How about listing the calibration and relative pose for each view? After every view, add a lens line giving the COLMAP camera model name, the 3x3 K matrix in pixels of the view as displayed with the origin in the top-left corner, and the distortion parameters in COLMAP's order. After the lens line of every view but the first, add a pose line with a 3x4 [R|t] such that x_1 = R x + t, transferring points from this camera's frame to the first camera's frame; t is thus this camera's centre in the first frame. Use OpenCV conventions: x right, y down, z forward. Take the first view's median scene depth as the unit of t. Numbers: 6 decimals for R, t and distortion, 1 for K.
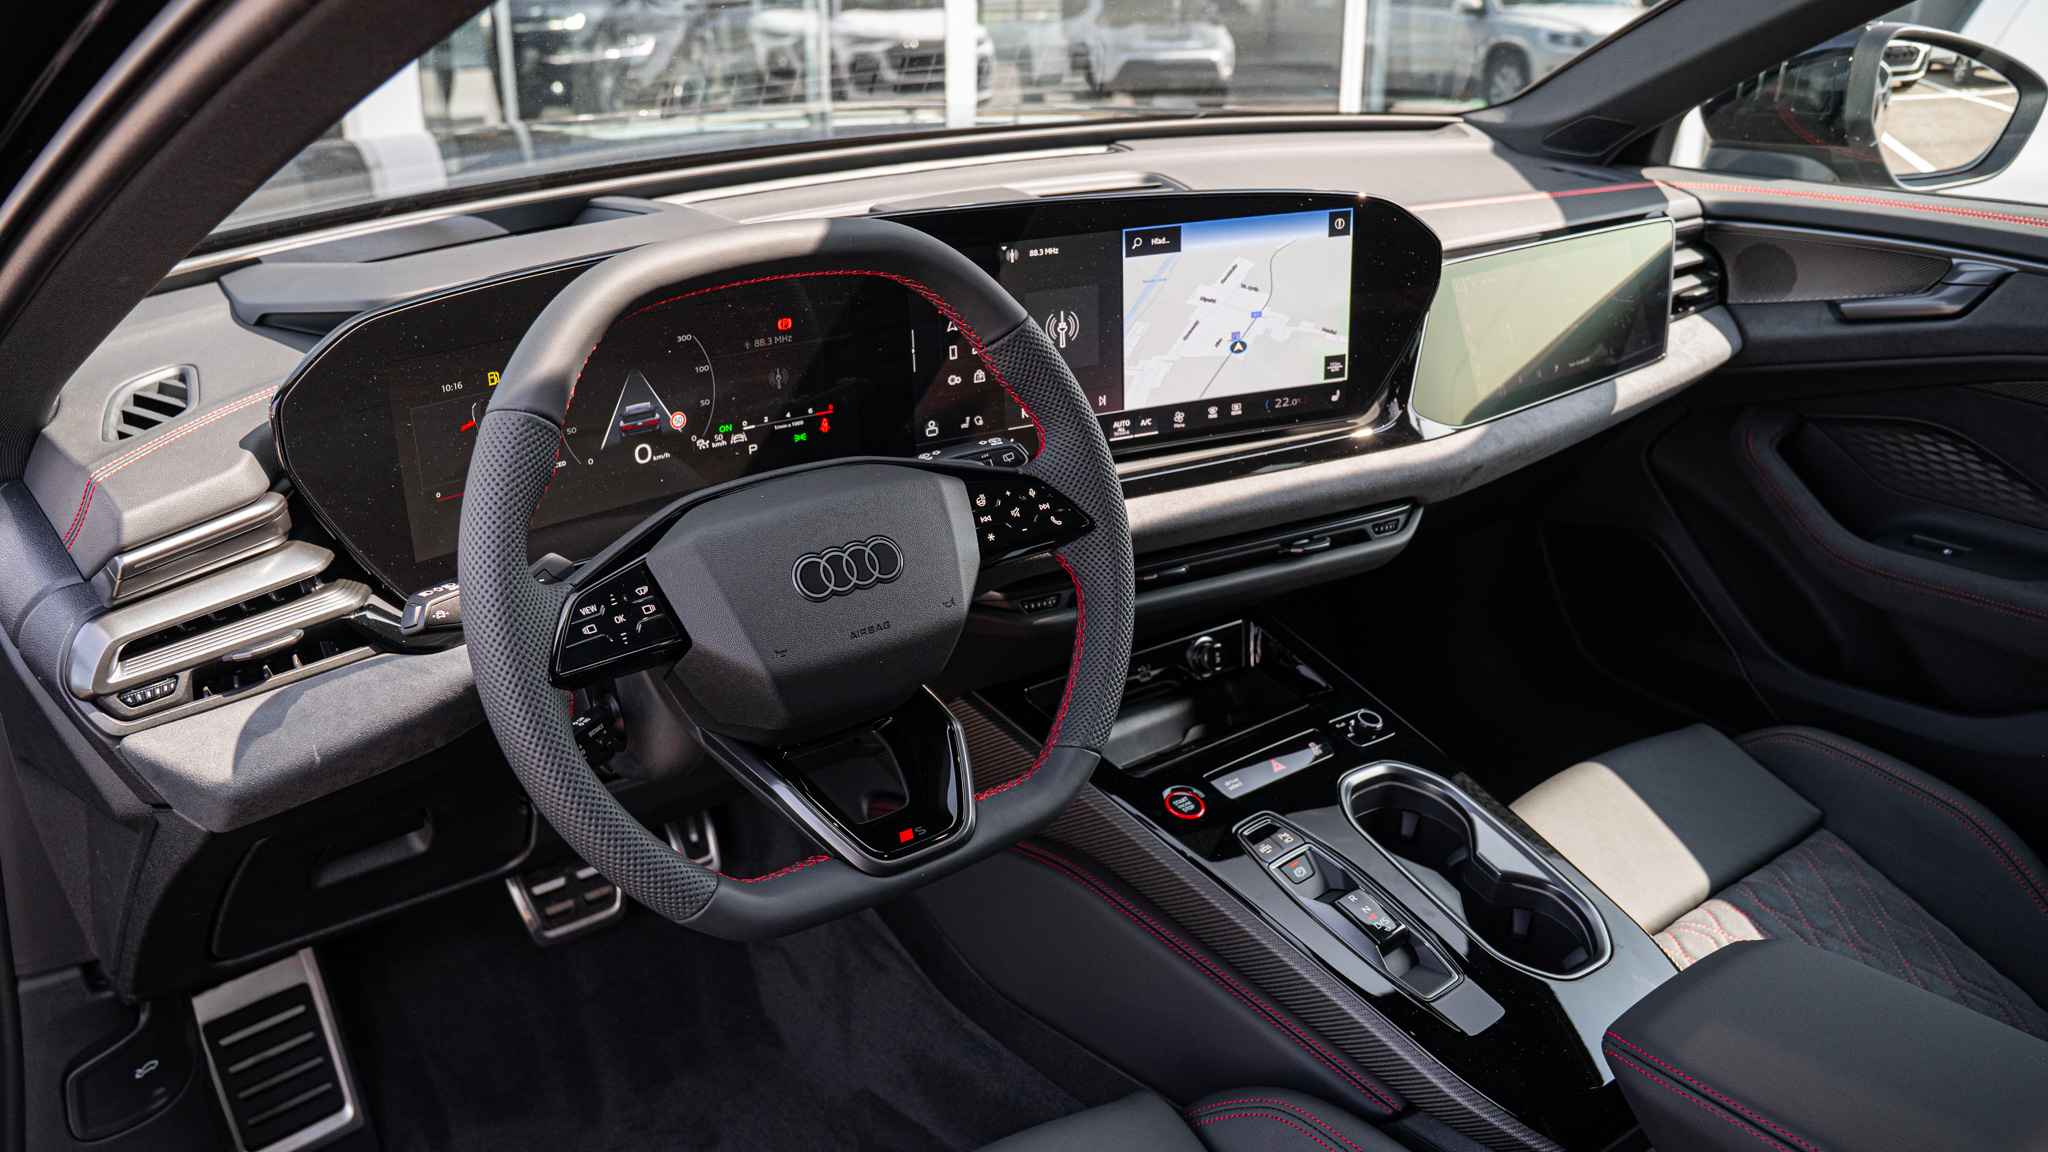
lens RADIAL K [[1715.1, 0, 1016.4], [0, 1715.1, 572.9], [0, 0, 1]] dist [-0.008488, -0.000196]
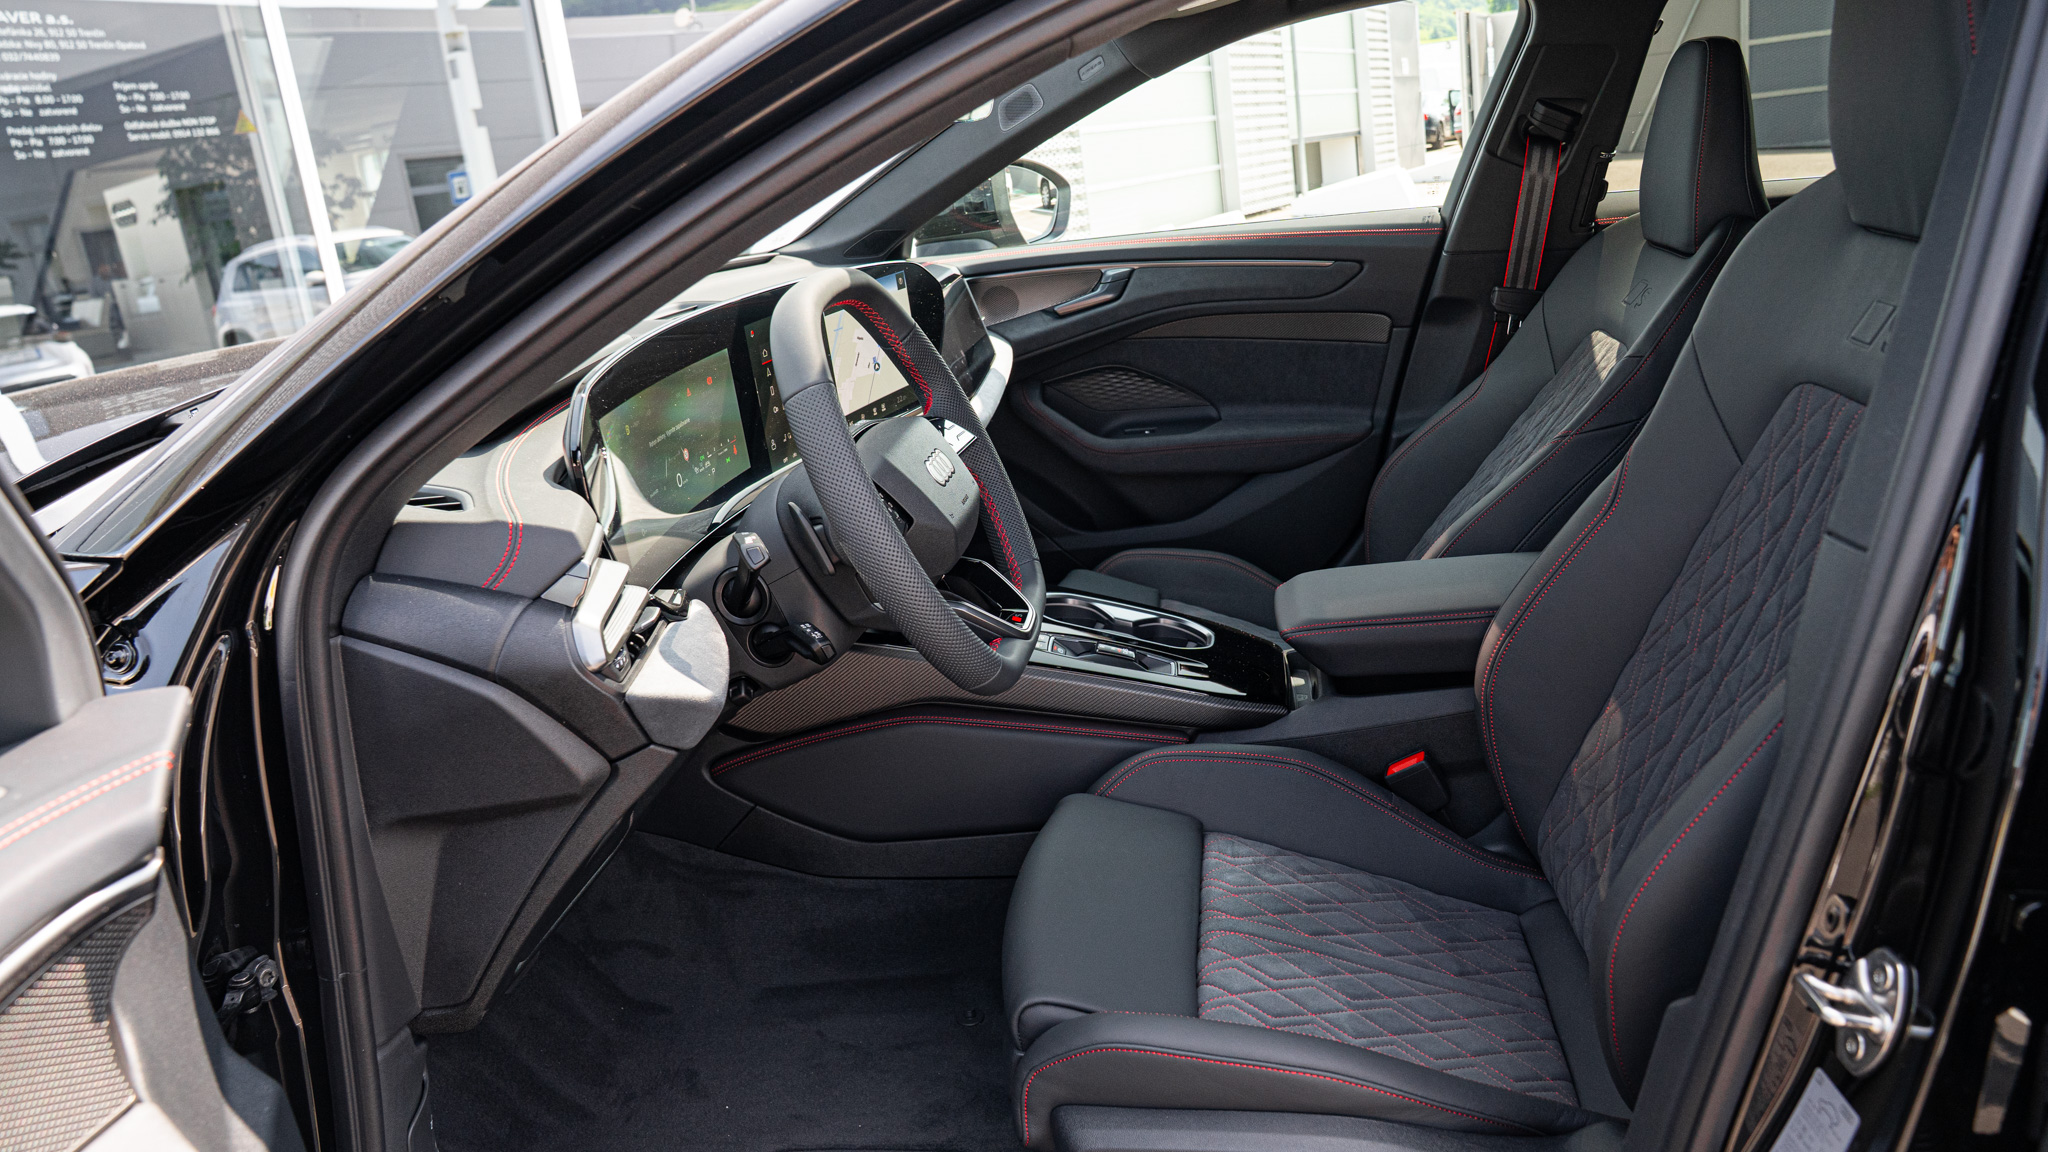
lens RADIAL K [[1450.9, 0, 1033.3], [0, 1450.9, 575.0], [0, 0, 1]] dist [-0.060930, 0.017272]
pose [[0.718994, -0.284554, 0.634095, -0.649498], [0.350648, 0.936236, 0.022546, 0.063695], [-0.600078, 0.206134, 0.772926, -0.052222]]
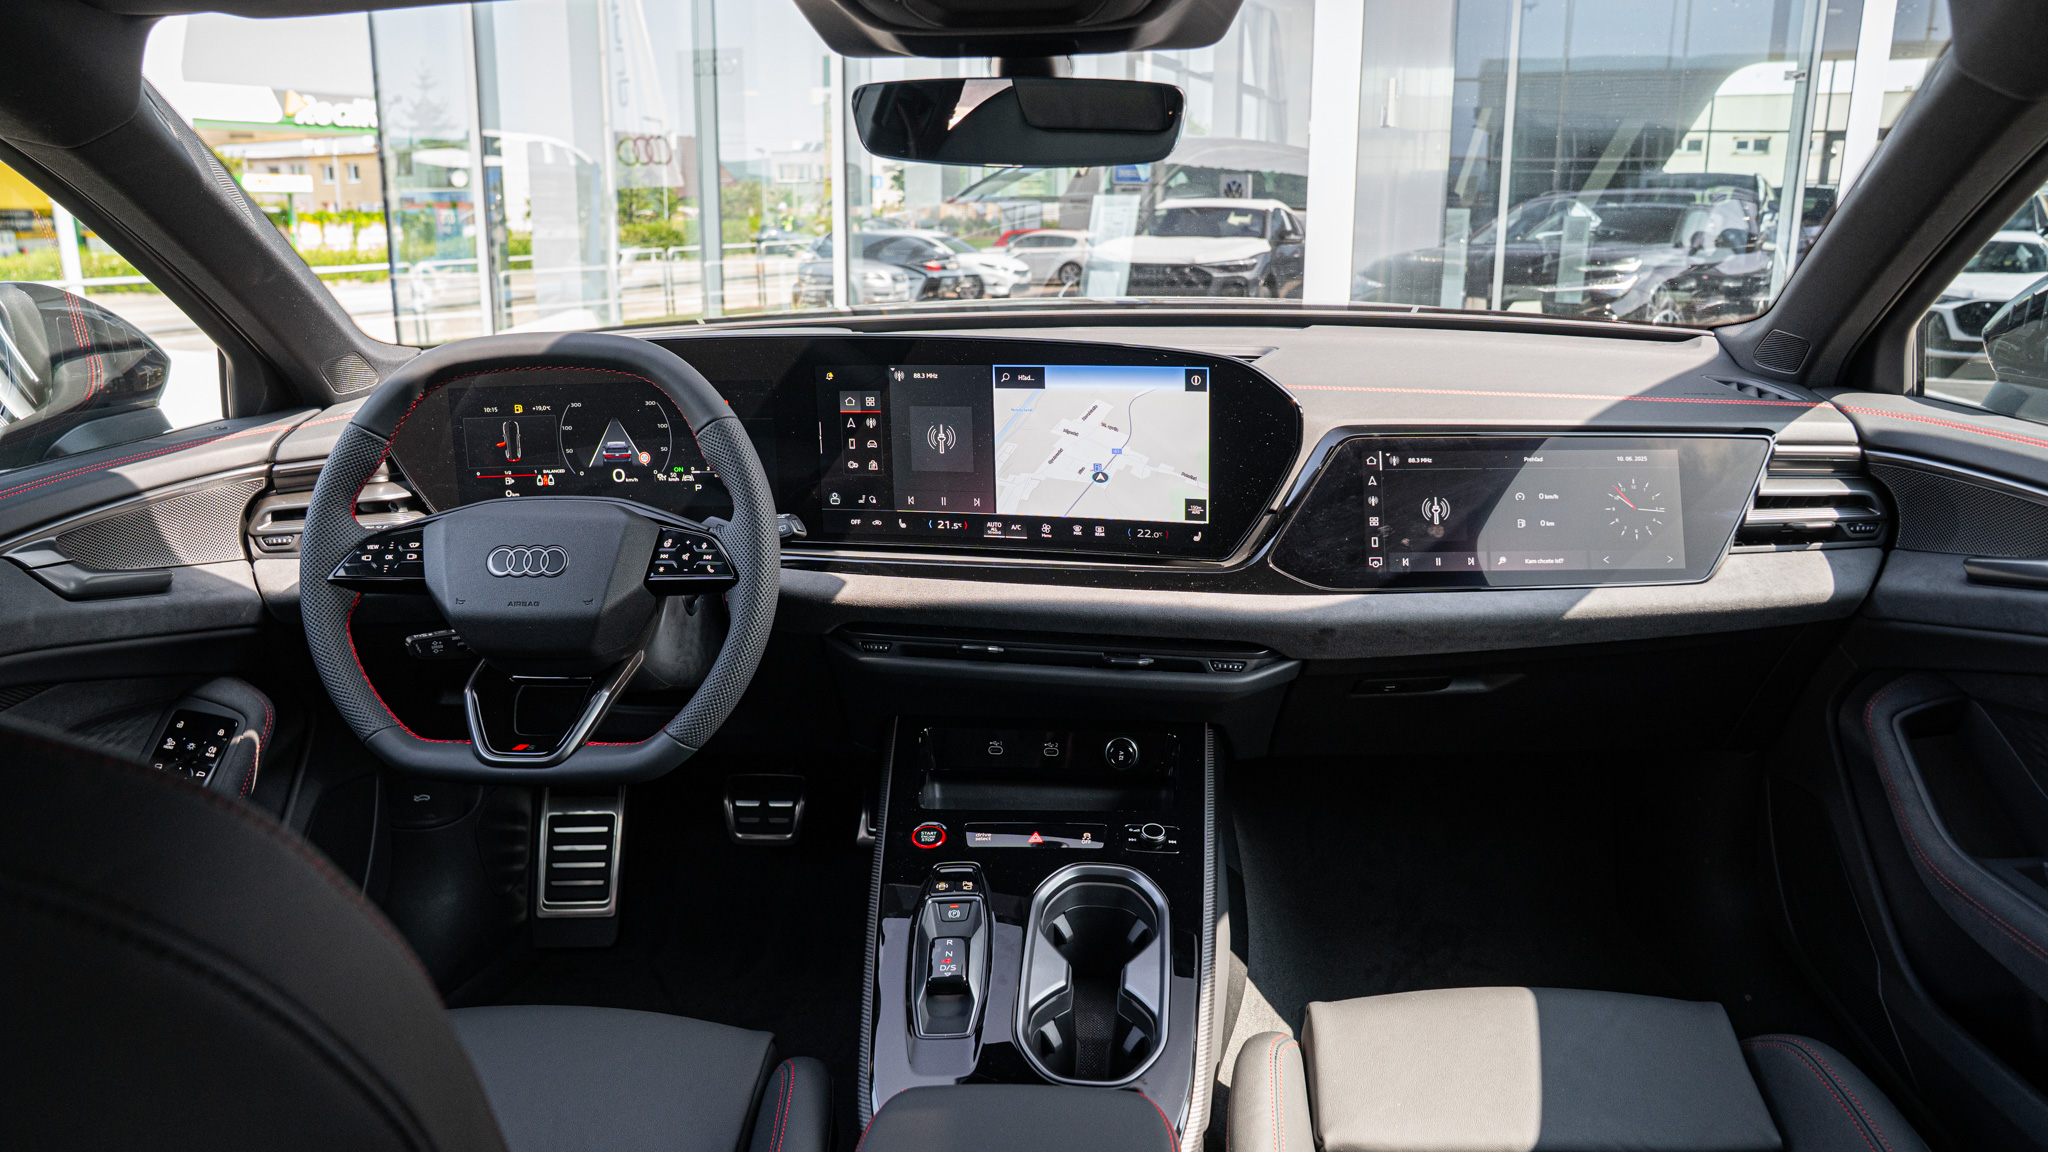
lens RADIAL K [[1450.9, 0, 1029.6], [0, 1450.9, 581.7], [0, 0, 1]] dist [-0.060930, 0.017272]
pose [[0.727994, 0.164627, -0.665525, 0.757596], [-0.235408, 0.971746, -0.017128, -0.035279], [0.643901, 0.169139, 0.746179, 0.251816]]
